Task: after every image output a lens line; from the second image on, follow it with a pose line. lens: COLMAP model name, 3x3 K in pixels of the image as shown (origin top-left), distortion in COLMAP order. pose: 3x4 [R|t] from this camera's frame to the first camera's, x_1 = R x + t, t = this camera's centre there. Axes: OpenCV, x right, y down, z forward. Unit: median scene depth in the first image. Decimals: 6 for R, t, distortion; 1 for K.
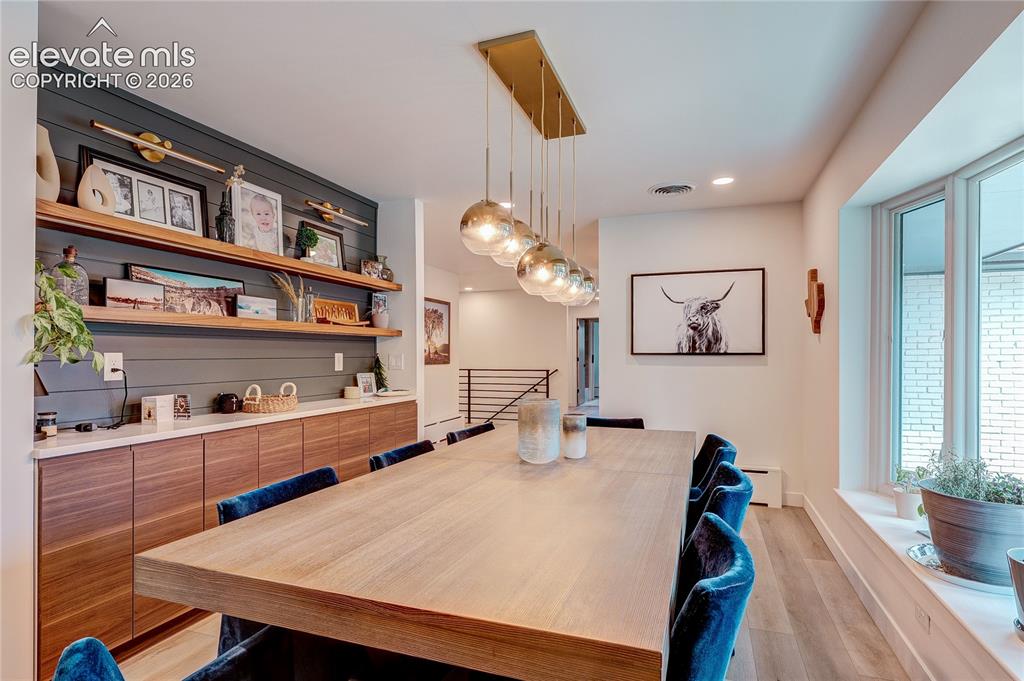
lens RADIAL K [[538.1, 0, 508.7], [0, 538.1, 351.8], [0, 0, 1]] dist [0.000939, 0.000117]
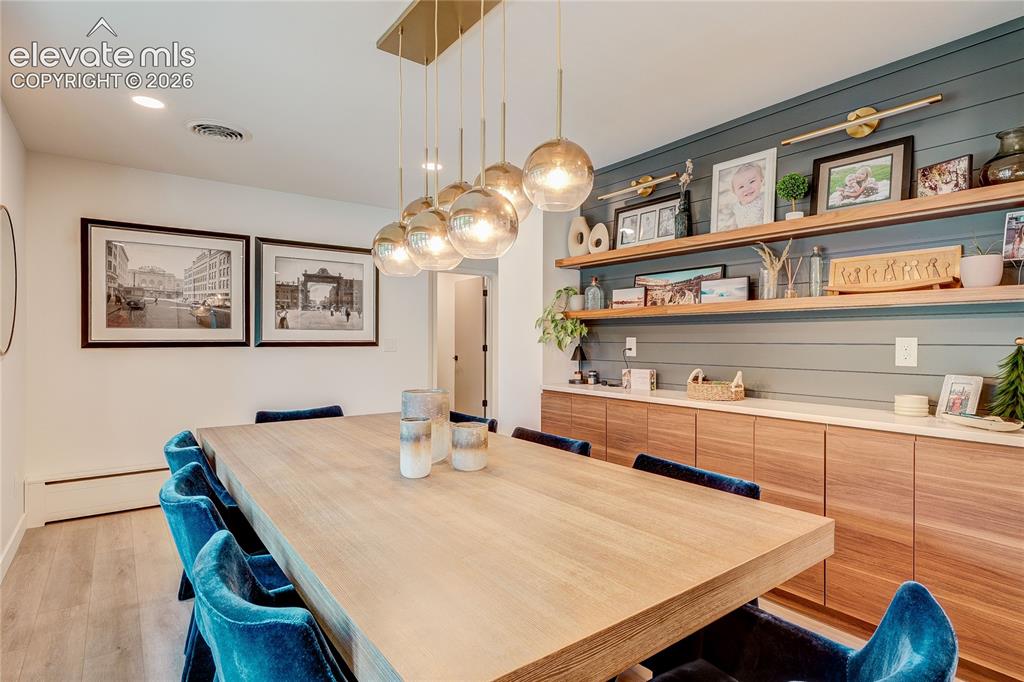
lens RADIAL K [[527.7, 0, 512.0], [0, 527.7, 341.0], [0, 0, 1]] dist [0.000173, 0.000030]
pose [[-0.543027, 0.004383, -0.839703, 0.564074], [0.003150, 0.999990, 0.003182, 0.004645], [0.839709, -0.000917, -0.543036, 1.277305]]
